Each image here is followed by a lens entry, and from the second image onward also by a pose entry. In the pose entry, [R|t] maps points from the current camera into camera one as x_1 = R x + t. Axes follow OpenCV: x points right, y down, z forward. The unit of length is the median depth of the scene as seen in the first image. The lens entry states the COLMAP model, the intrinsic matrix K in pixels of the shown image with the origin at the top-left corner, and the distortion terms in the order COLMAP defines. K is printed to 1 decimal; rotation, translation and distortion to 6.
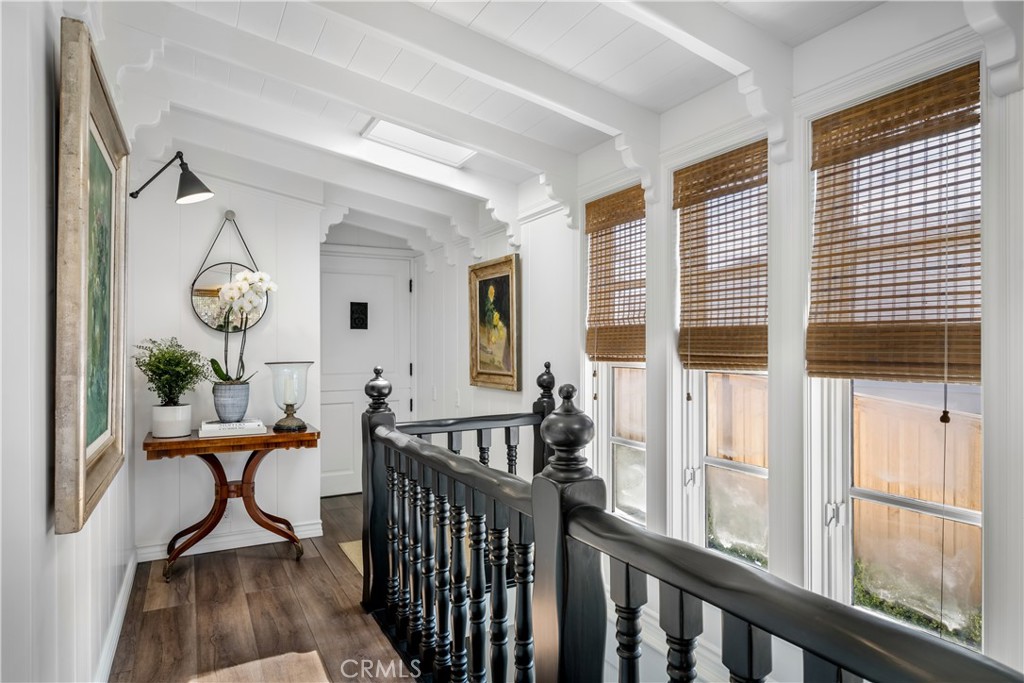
lens RADIAL K [[594.2, 0, 512.9], [0, 594.2, 342.8], [0, 0, 1]] dist [0.000126, 0.000000]
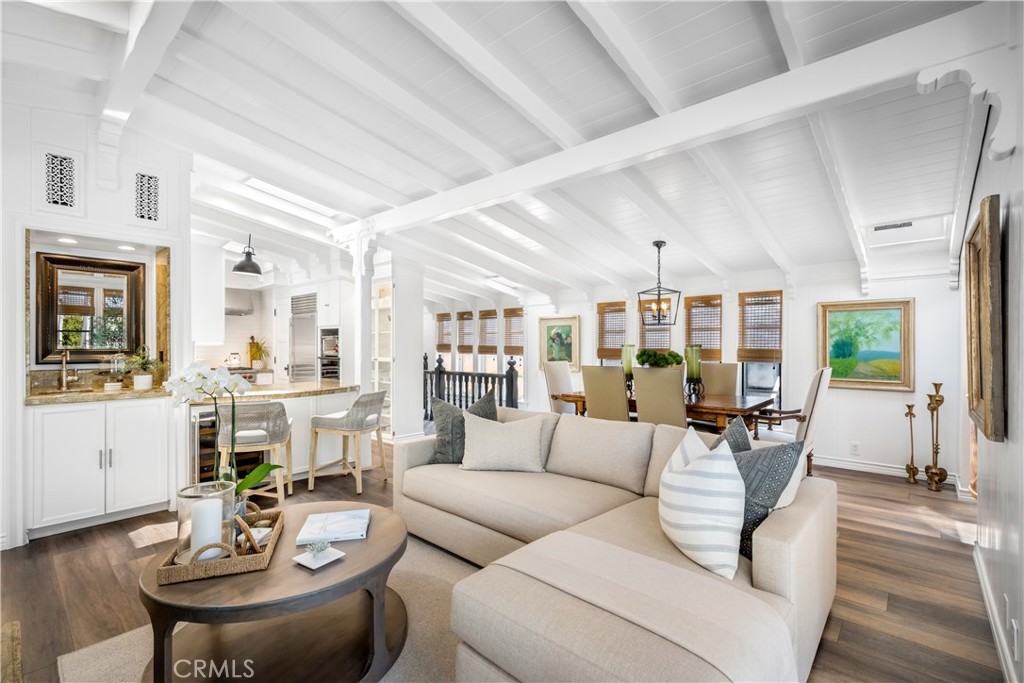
lens RADIAL K [[457.2, 0, 512.3], [0, 457.2, 342.4], [0, 0, 1]] dist [0.000255, 0.000005]
pose [[0.940500, -0.001401, 0.339791, -0.556448], [0.000955, 0.999998, 0.001482, -0.051661], [-0.339792, -0.001070, 0.940500, -2.594308]]
